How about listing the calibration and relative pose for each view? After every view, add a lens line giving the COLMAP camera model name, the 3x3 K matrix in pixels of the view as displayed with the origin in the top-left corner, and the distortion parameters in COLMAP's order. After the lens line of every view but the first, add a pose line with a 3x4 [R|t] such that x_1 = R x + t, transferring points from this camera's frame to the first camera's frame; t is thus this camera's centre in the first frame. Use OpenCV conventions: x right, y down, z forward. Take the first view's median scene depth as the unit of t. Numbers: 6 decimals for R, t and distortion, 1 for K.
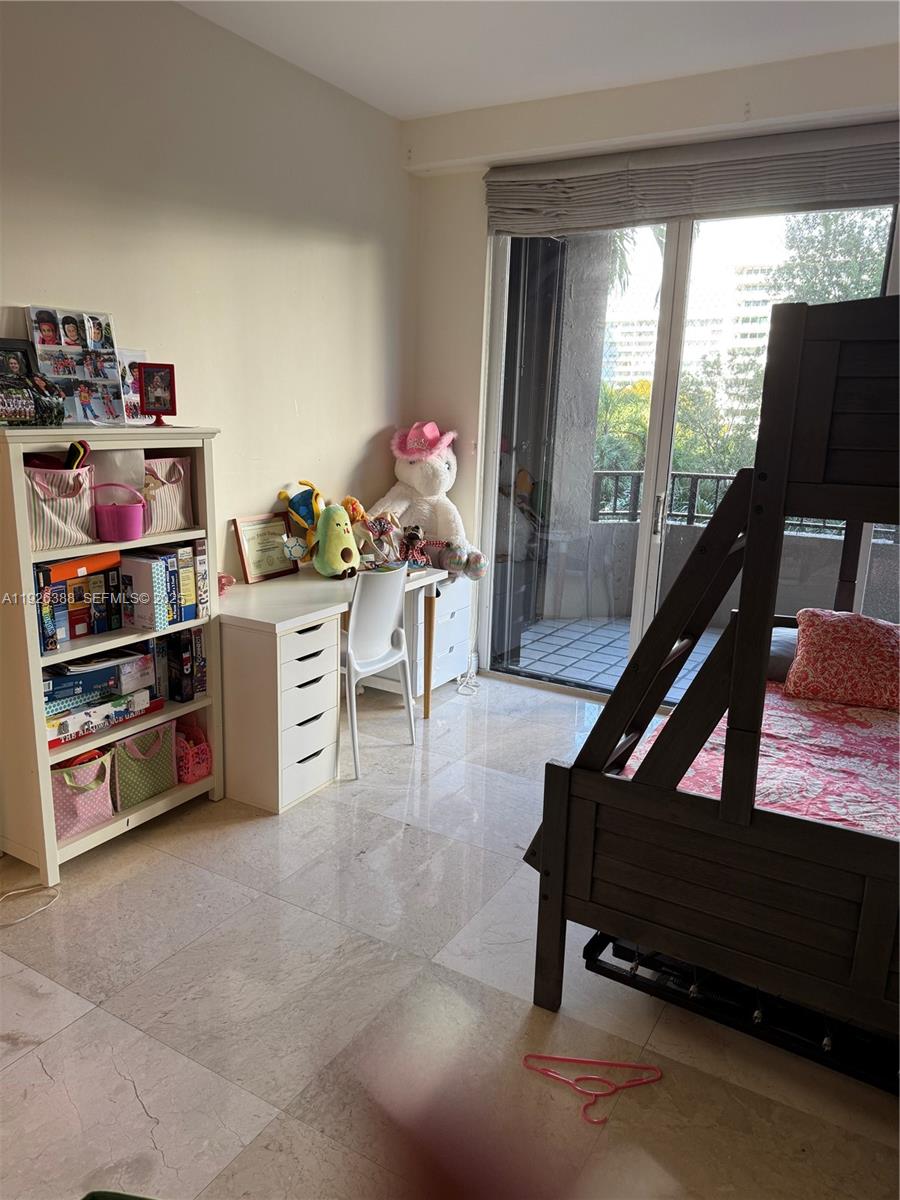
lens RADIAL K [[846.6, 0, 447.9], [0, 846.6, 600.2], [0, 0, 1]] dist [-0.010255, -0.013050]
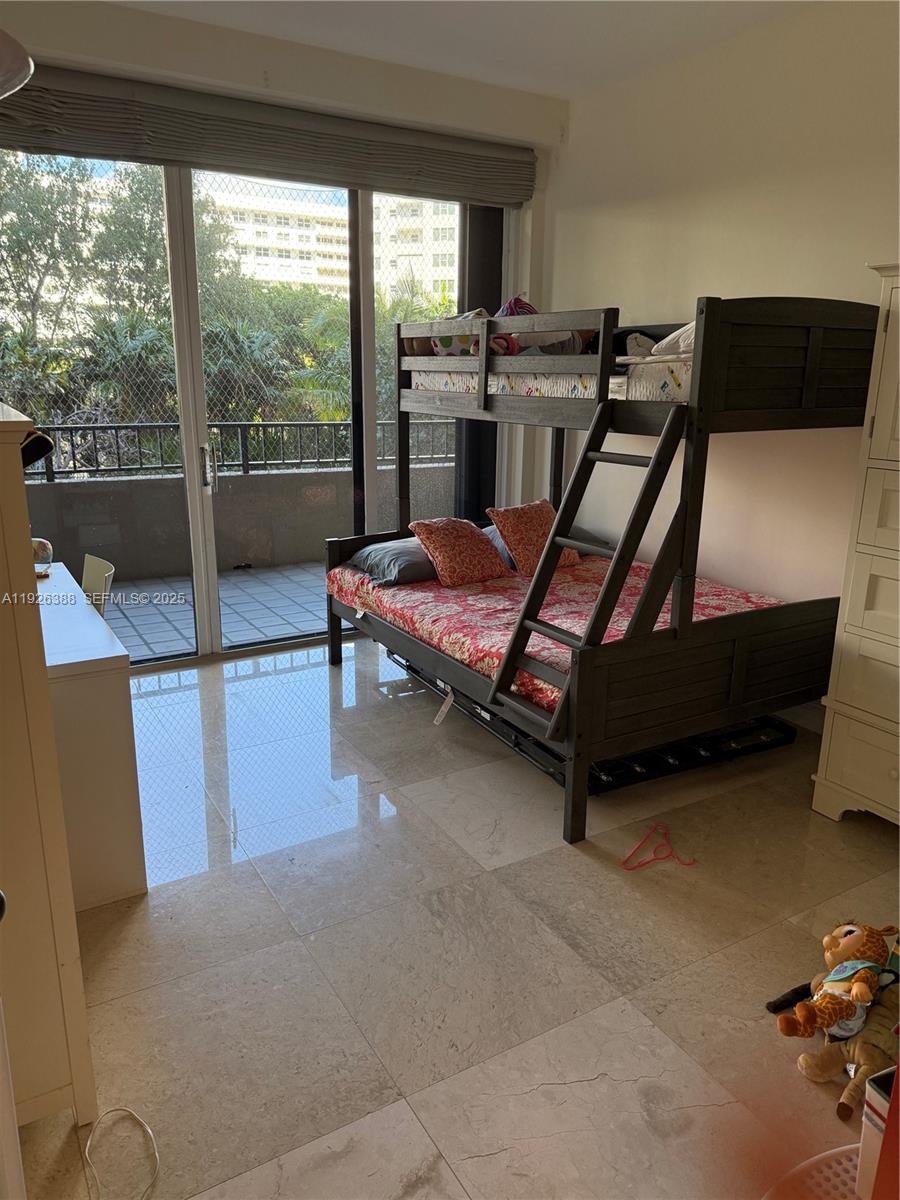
lens RADIAL K [[846.6, 0, 450.4], [0, 846.6, 600.7], [0, 0, 1]] dist [-0.010255, -0.013050]
pose [[0.470599, -0.245132, 0.847613, -0.726163], [0.193610, 0.965910, 0.171851, -0.091433], [-0.860844, 0.083233, 0.502016, 0.374429]]
